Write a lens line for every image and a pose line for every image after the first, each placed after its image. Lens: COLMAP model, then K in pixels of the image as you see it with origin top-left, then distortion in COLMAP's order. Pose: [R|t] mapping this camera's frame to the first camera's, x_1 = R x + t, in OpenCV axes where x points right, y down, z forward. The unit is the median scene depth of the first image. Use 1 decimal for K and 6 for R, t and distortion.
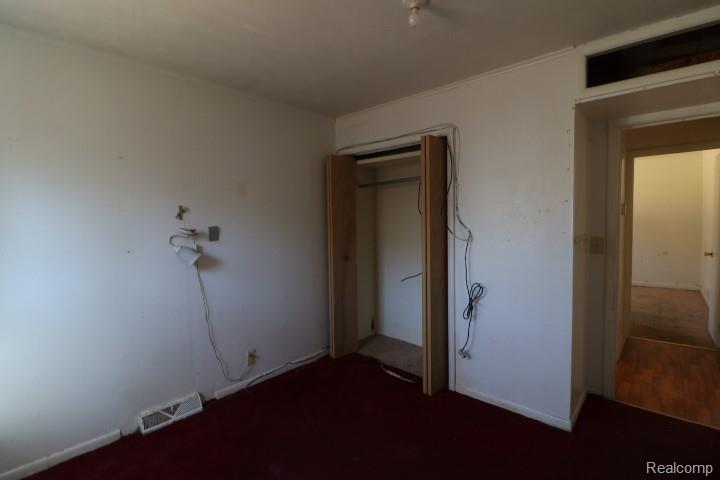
lens RADIAL K [[330.5, 0, 361.3], [0, 330.5, 233.7], [0, 0, 1]] dist [-0.017060, -0.000641]
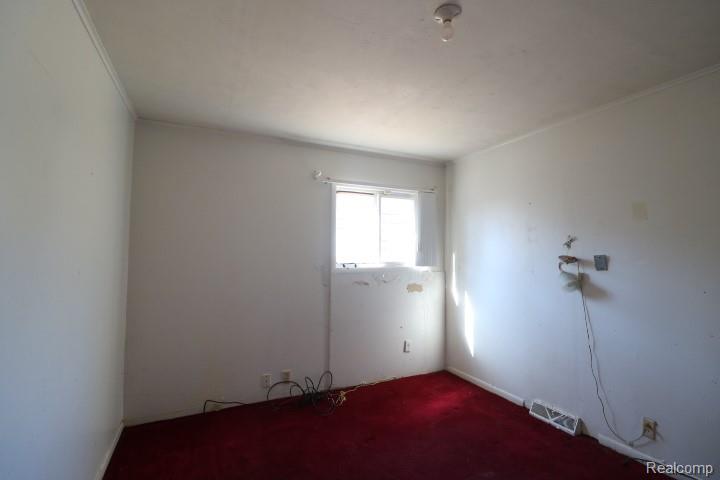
lens RADIAL K [[330.5, 0, 361.3], [0, 330.5, 233.7], [0, 0, 1]] dist [-0.017060, -0.000641]
pose [[-0.376774, -0.034078, -0.925678, 0.720418], [-0.023894, 0.999348, -0.027064, -0.043916], [0.925997, 0.011921, -0.377343, 0.761972]]
